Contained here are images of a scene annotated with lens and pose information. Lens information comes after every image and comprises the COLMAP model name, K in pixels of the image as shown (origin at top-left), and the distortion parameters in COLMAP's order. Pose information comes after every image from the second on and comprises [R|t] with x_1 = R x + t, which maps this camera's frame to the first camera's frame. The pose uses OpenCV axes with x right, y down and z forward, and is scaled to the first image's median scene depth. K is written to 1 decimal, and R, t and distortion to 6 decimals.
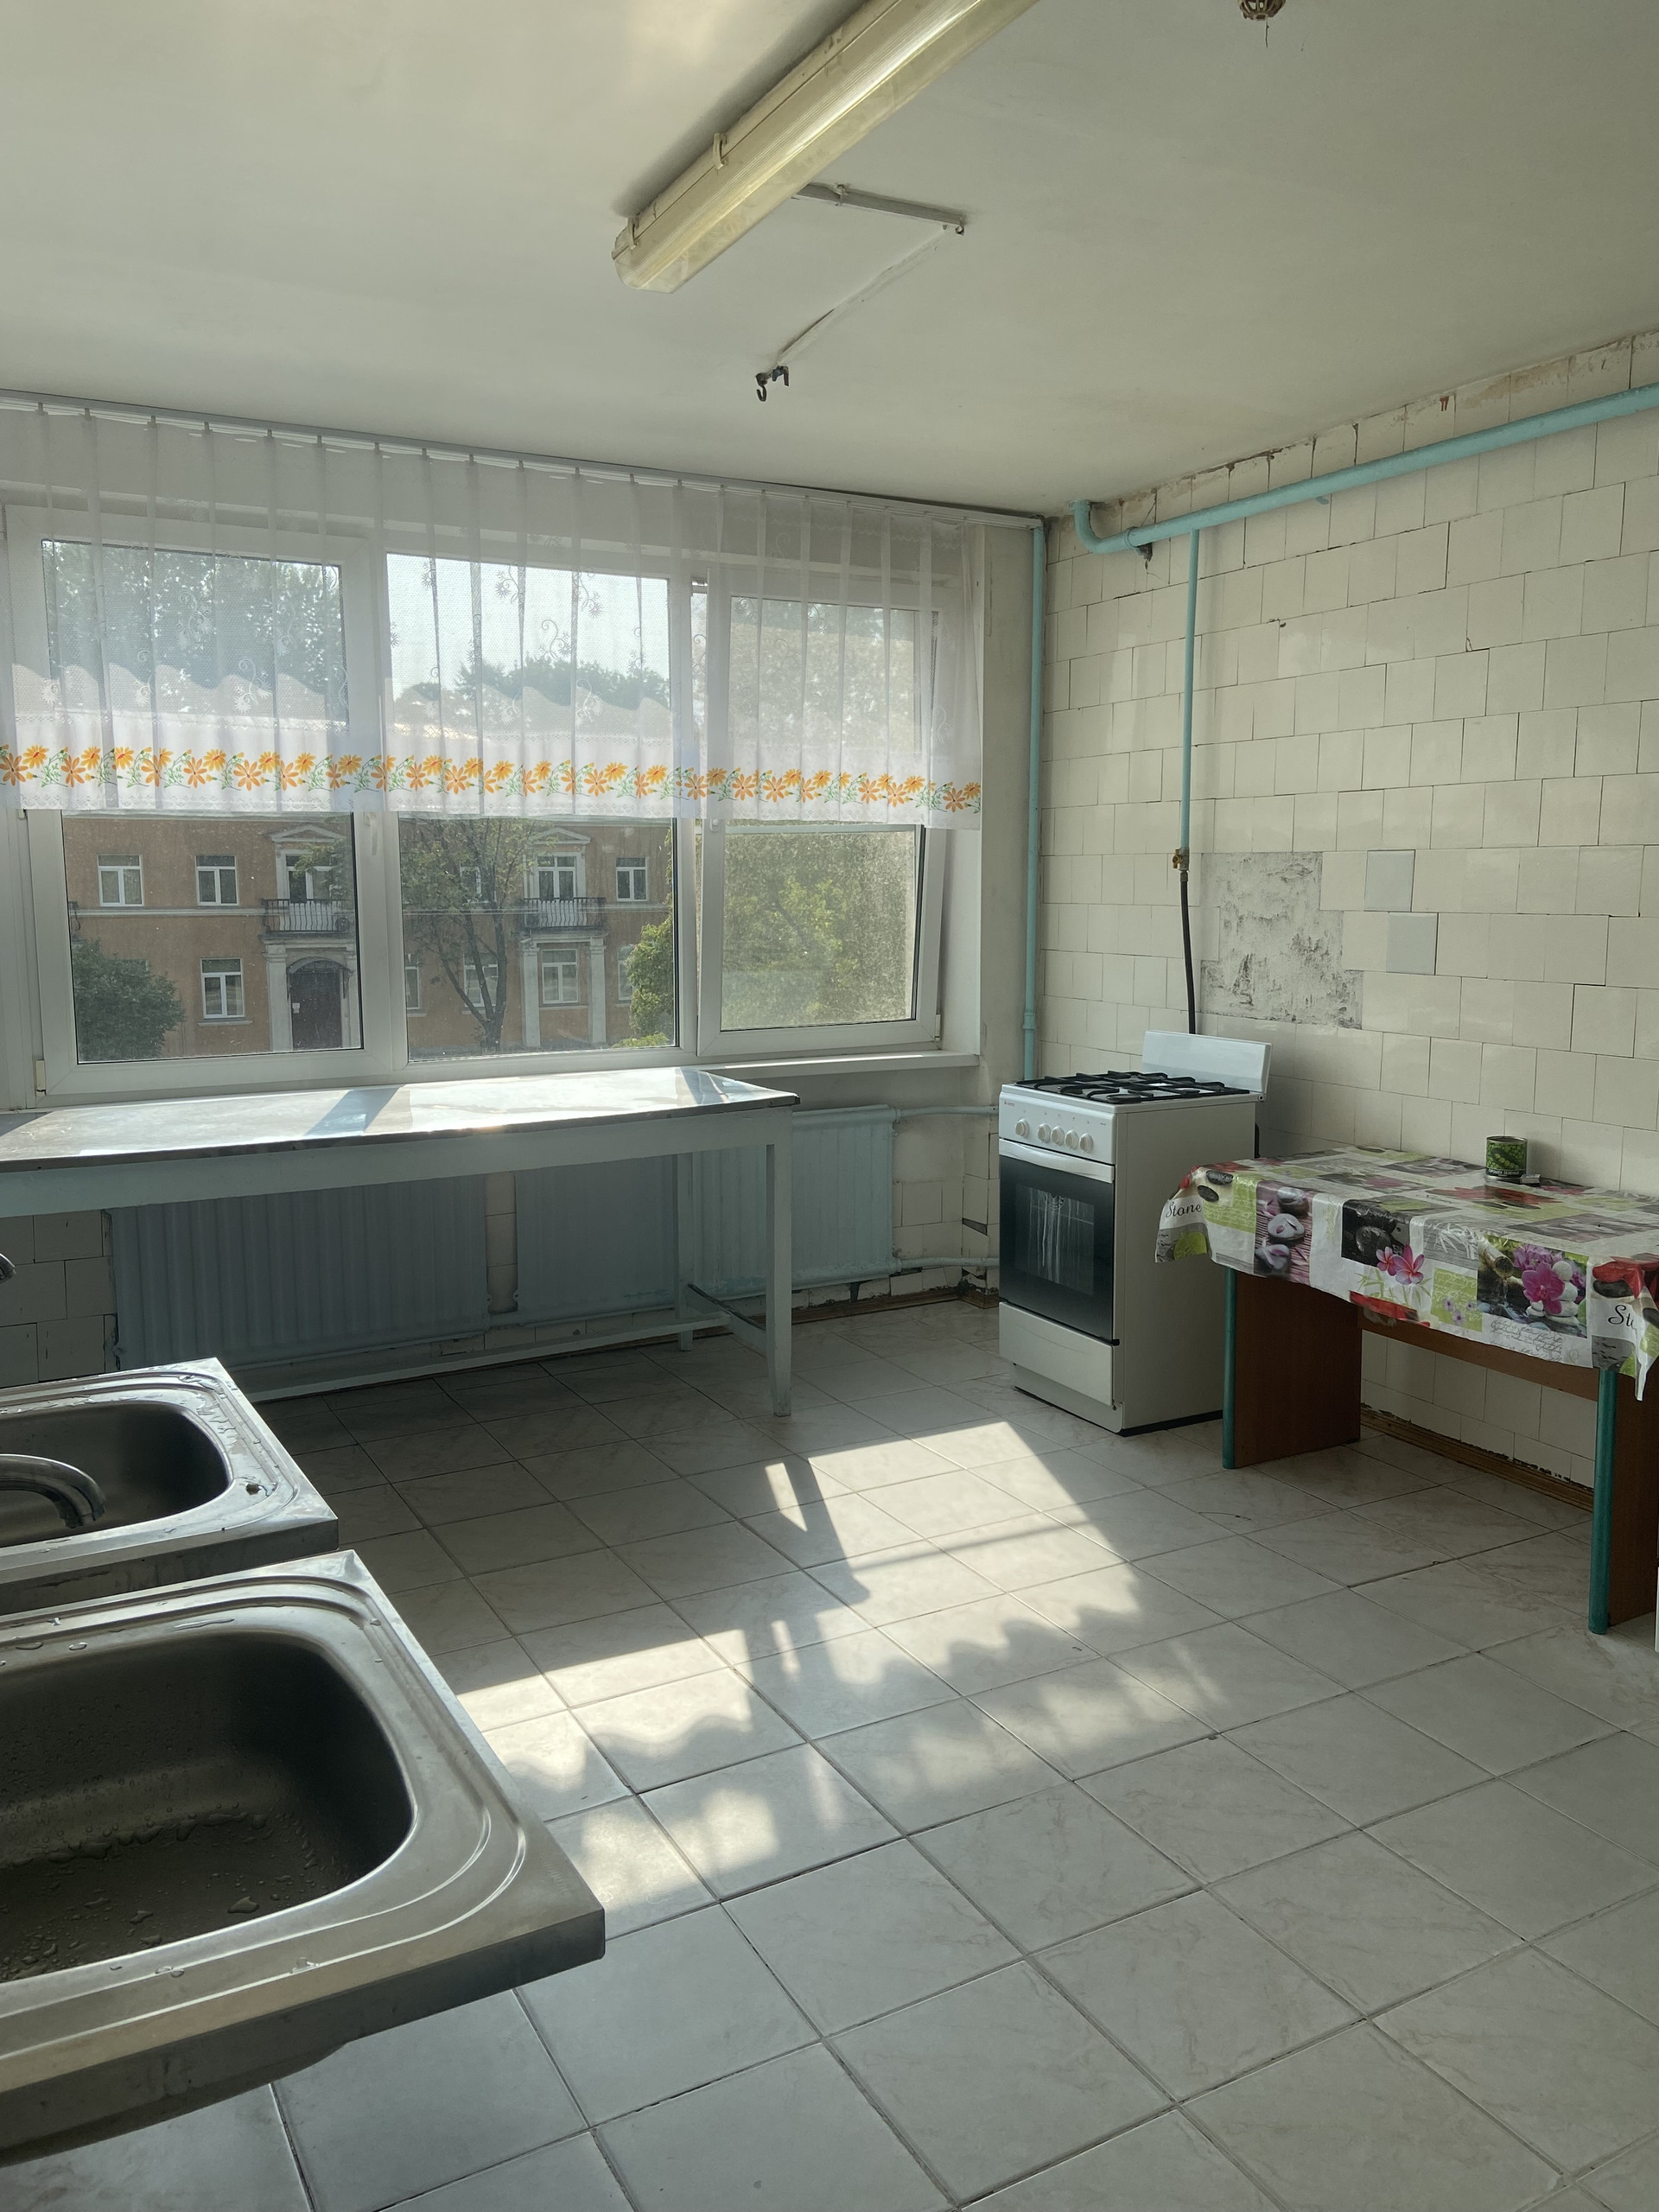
lens RADIAL K [[1674.2, 0, 840.0], [0, 1674.2, 1103.4], [0, 0, 1]] dist [0.115428, -0.141705]
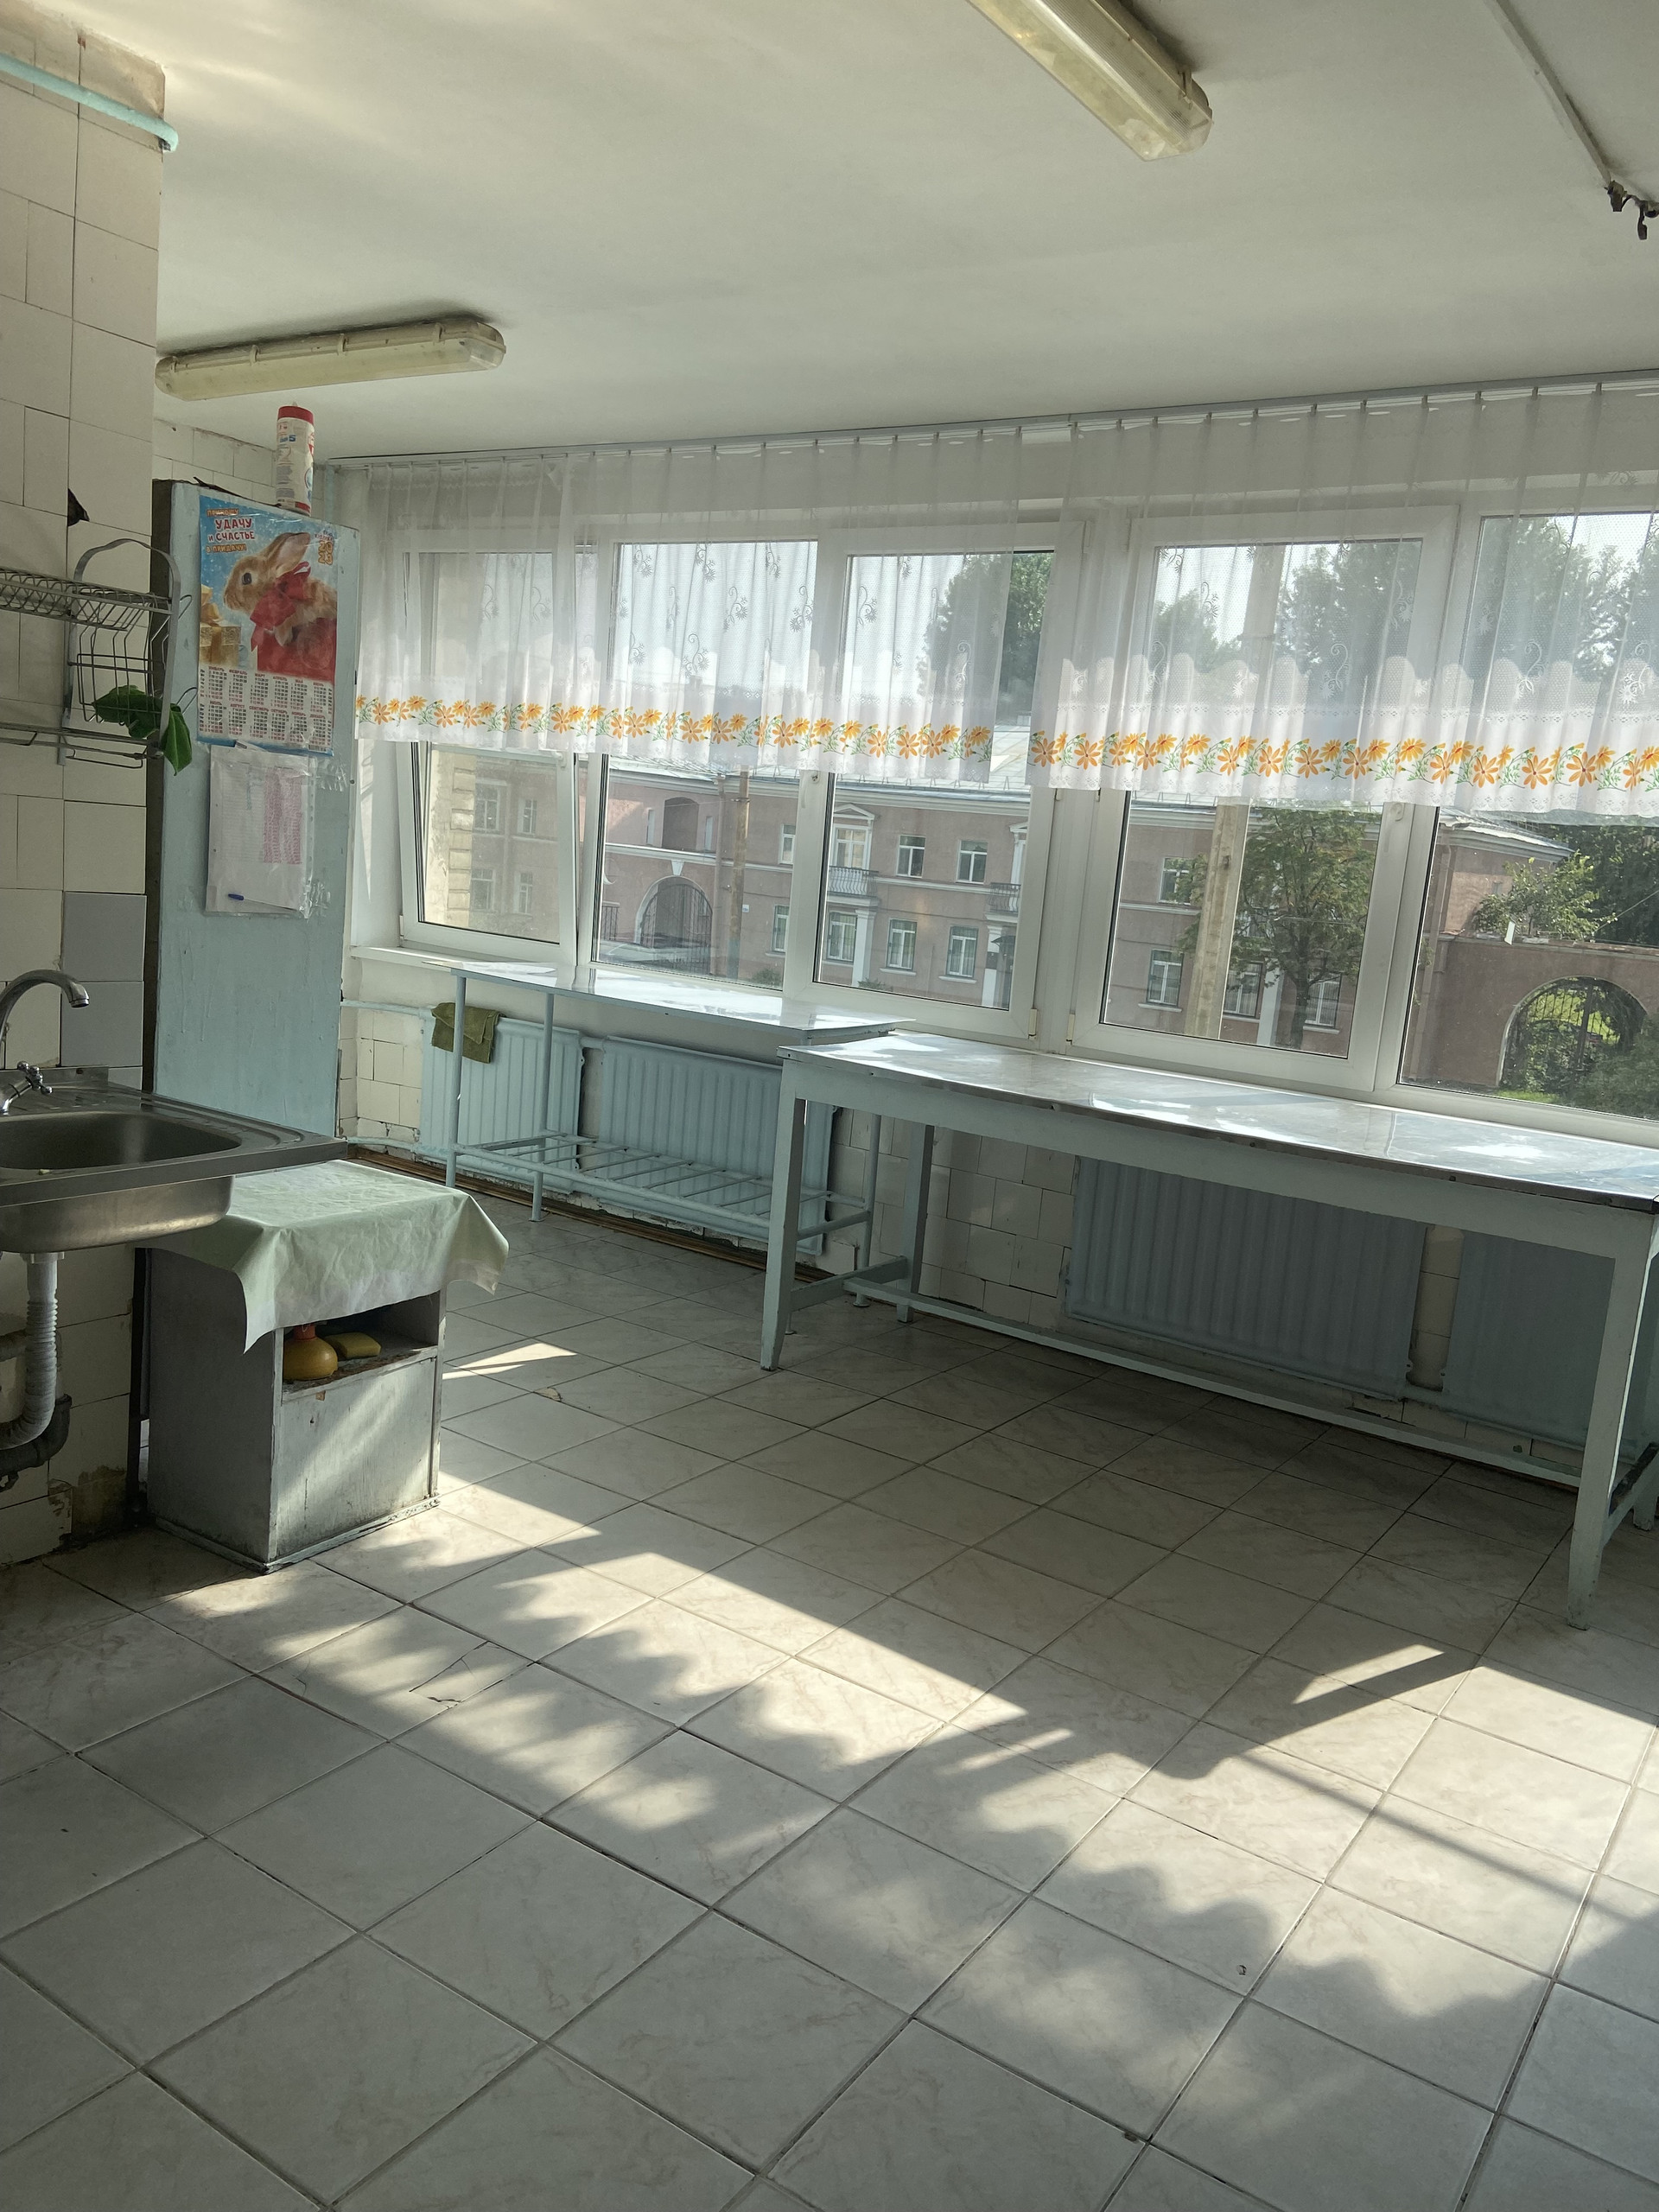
lens RADIAL K [[1674.2, 0, 822.2], [0, 1674.2, 1097.5], [0, 0, 1]] dist [0.115428, -0.141705]
pose [[0.448663, 0.184140, -0.874525, 0.437092], [-0.211825, 0.972570, 0.096111, -0.042029], [0.868235, 0.142125, 0.475362, 0.330211]]
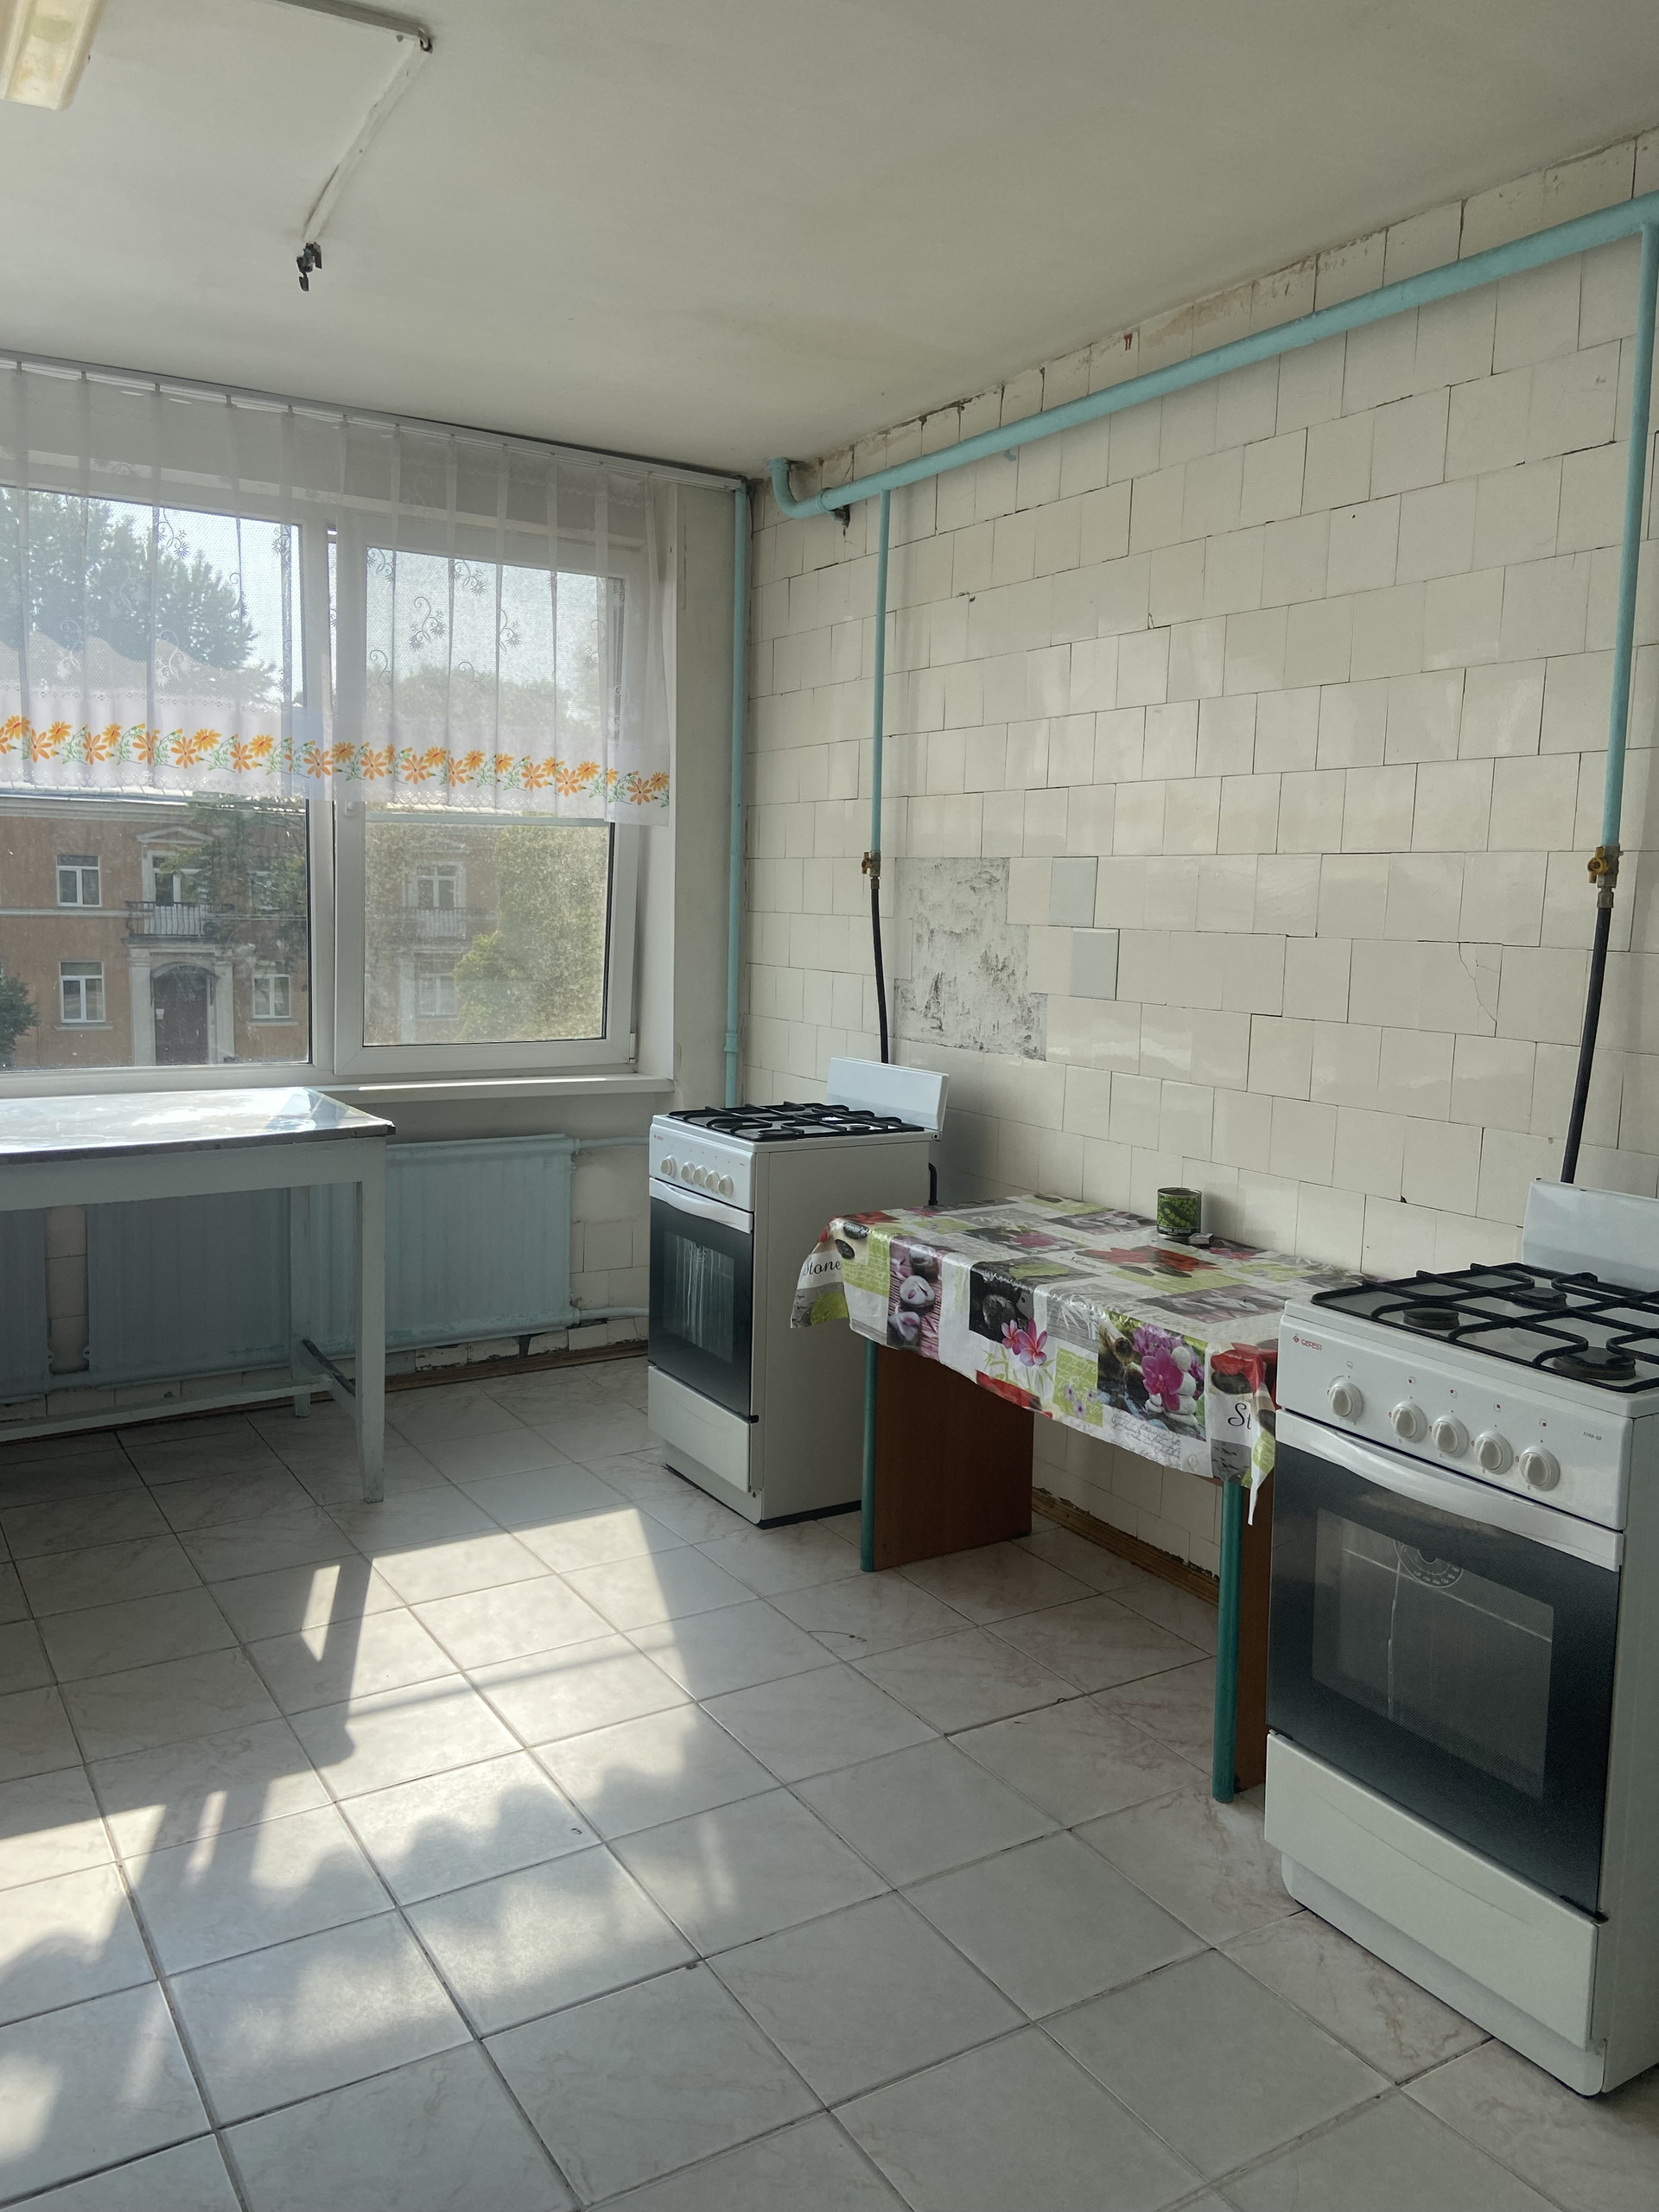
lens RADIAL K [[1674.2, 0, 820.5], [0, 1674.2, 1101.8], [0, 0, 1]] dist [0.115428, -0.141705]
pose [[0.998739, 0.018599, 0.046639, 0.150122], [-0.018036, 0.999760, -0.012452, -0.009391], [-0.046859, 0.011595, 0.998834, 0.135213]]
